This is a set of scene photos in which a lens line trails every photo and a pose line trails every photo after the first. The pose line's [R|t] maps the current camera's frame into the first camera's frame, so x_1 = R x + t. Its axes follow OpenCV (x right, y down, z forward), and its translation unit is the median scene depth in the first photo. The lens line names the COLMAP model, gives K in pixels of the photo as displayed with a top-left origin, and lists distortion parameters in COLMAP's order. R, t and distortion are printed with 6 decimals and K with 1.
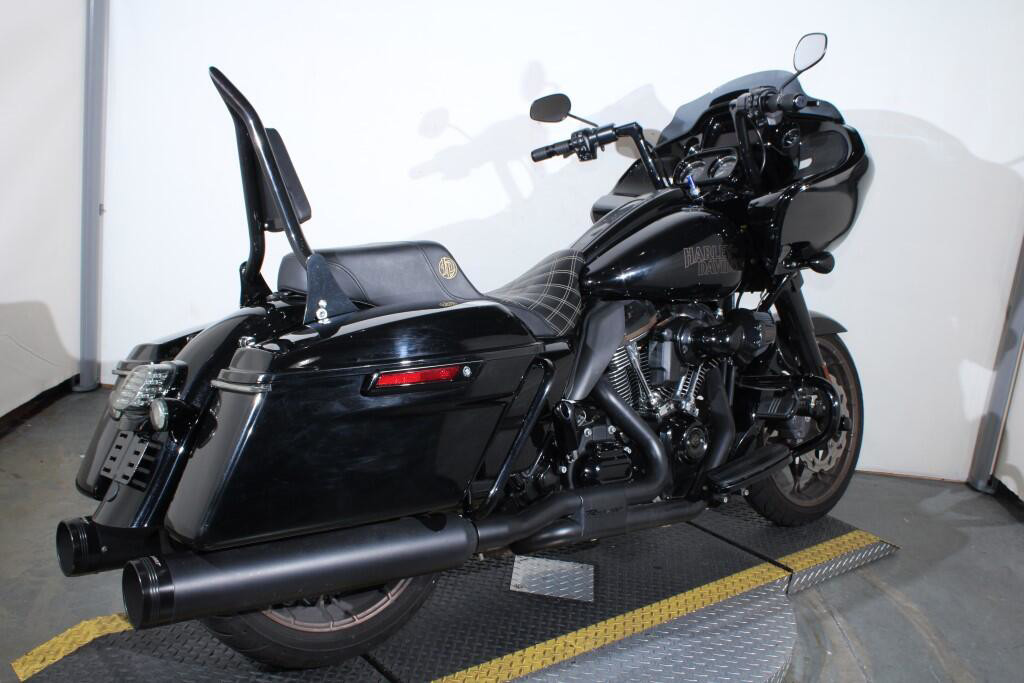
lens RADIAL K [[1104.1, 0, 512.0], [0, 1104.1, 341.5], [0, 0, 1]] dist [-0.118643, 0.146957]
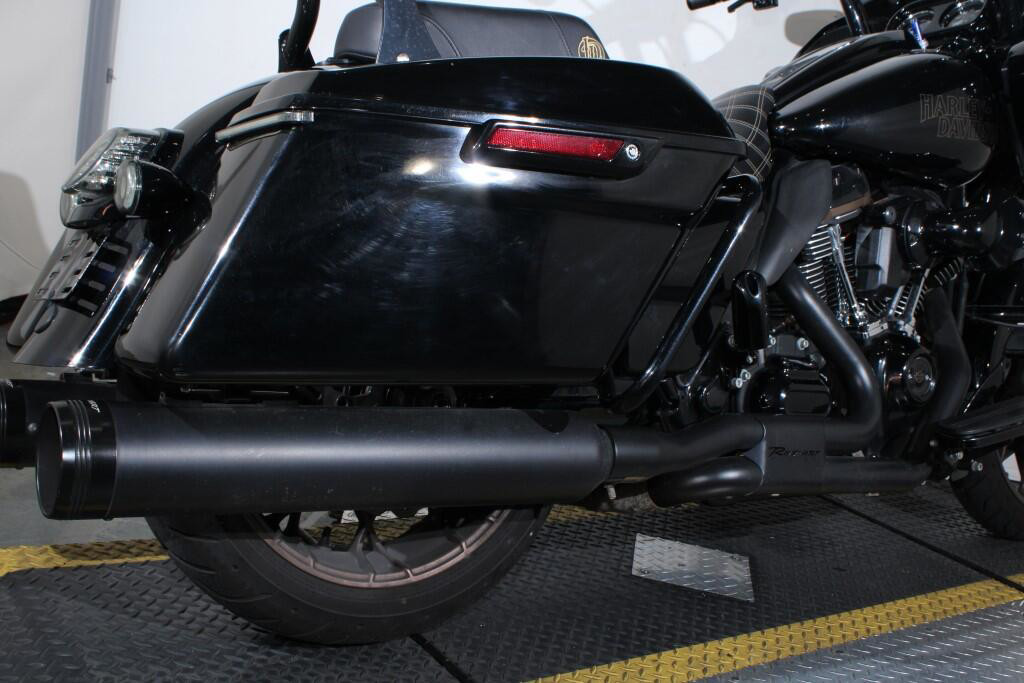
lens RADIAL K [[1212.1, 0, 512.0], [0, 1212.1, 341.5], [0, 0, 1]] dist [-0.066232, 0.051042]
pose [[0.995765, 0.073681, -0.054979, -0.049536], [-0.075991, 0.996258, -0.041177, 0.130050], [0.051739, 0.045180, 0.997638, 0.264613]]
